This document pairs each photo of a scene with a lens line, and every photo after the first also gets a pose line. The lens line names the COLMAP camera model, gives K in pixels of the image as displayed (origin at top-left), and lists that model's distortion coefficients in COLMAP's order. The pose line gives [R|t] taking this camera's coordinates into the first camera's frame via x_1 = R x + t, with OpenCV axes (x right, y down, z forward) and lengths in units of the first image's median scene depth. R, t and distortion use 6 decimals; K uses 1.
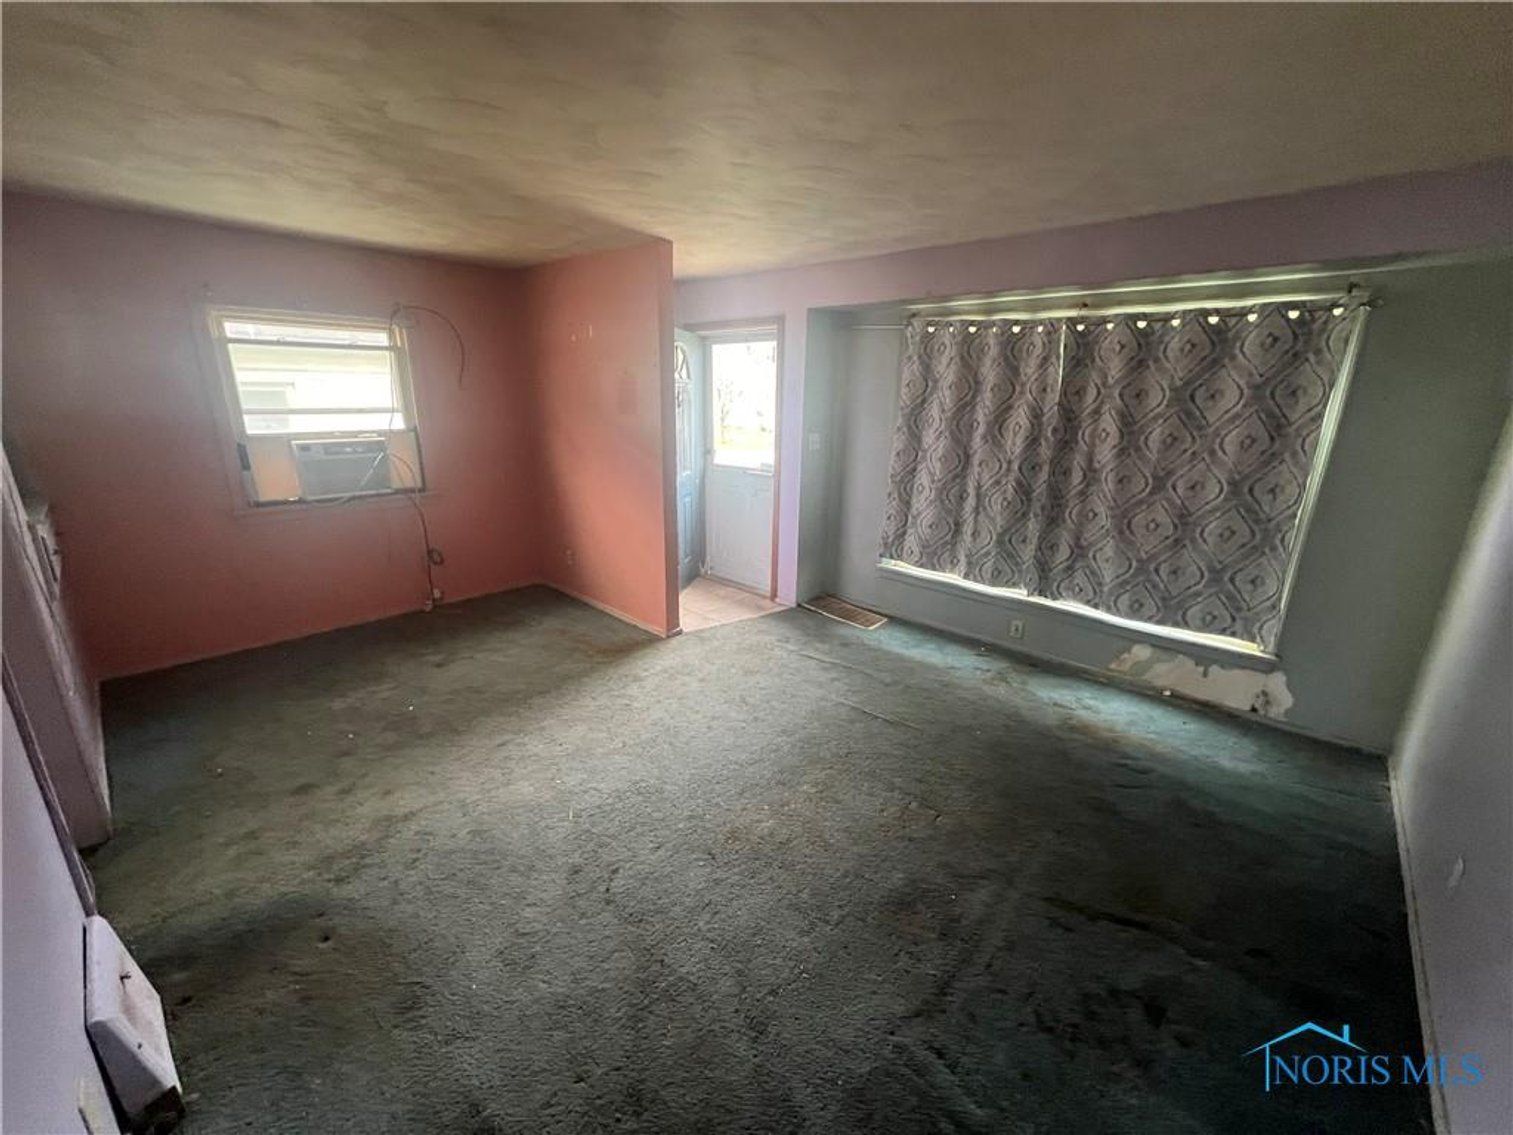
lens RADIAL K [[603.7, 0, 760.5], [0, 603.7, 568.6], [0, 0, 1]] dist [-0.001627, -0.000506]
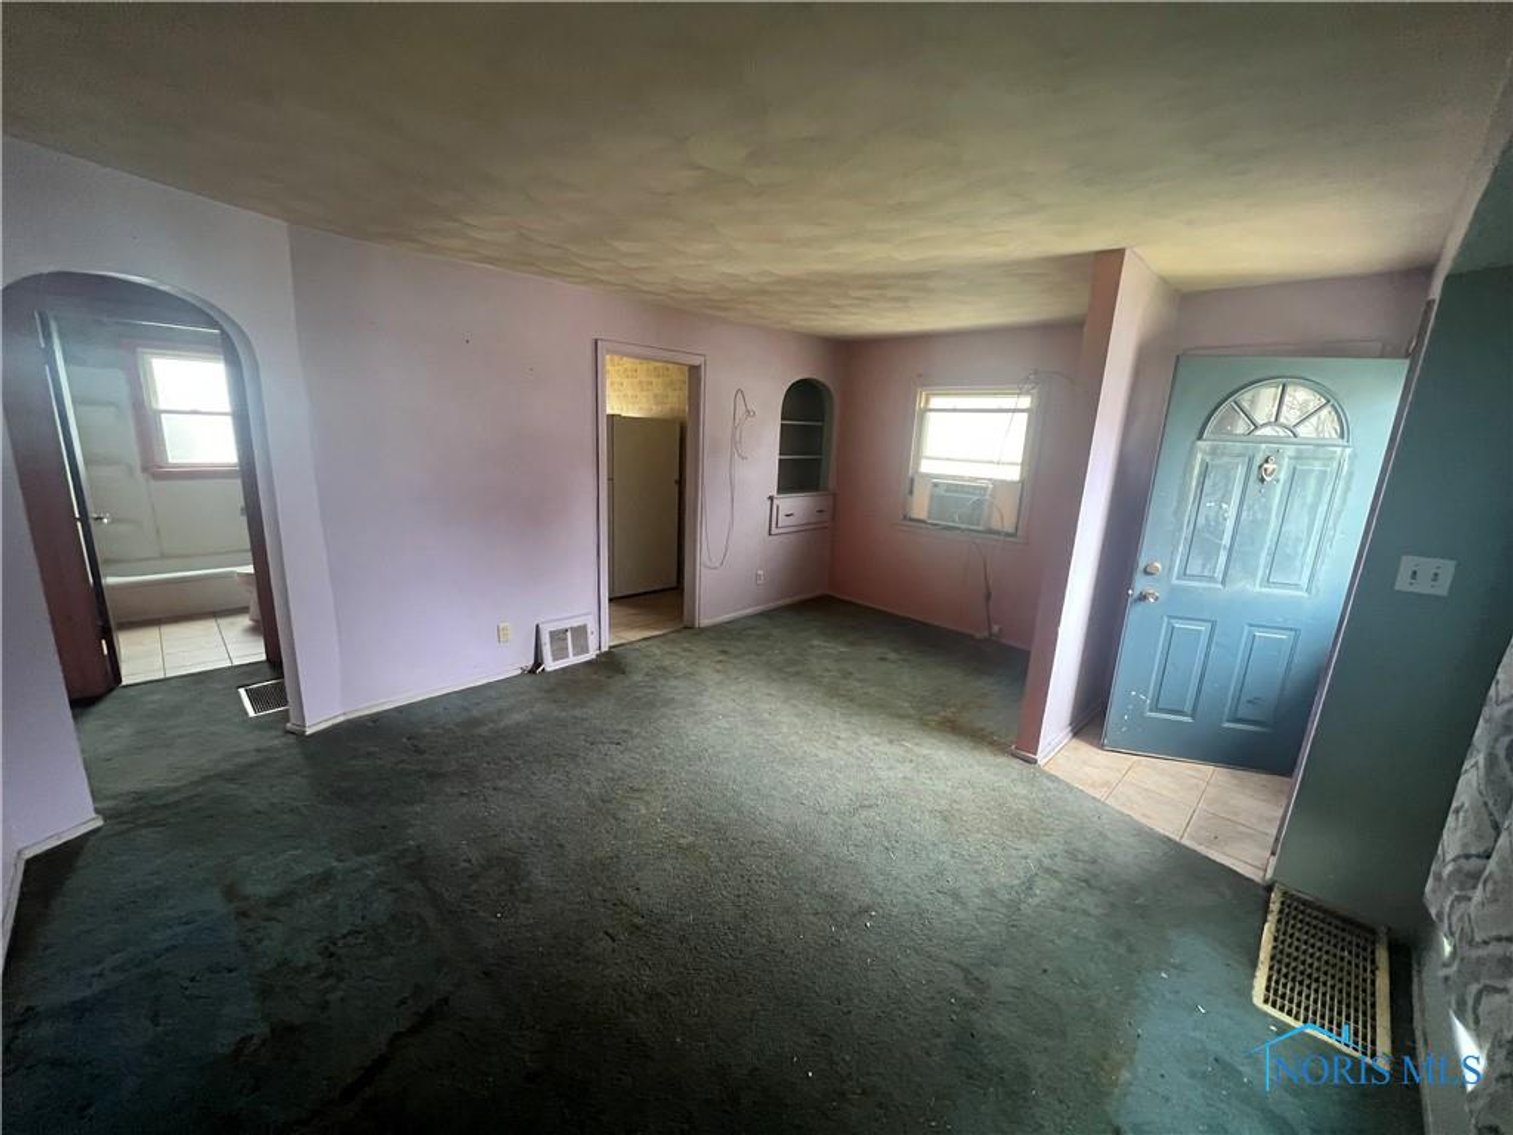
lens RADIAL K [[603.7, 0, 759.1], [0, 603.7, 565.9], [0, 0, 1]] dist [-0.001627, -0.000506]
pose [[-0.035288, 0.203552, -0.978428, 0.637277], [-0.324209, 0.923756, 0.203871, -0.183139], [0.945327, 0.324410, 0.033396, 0.650710]]
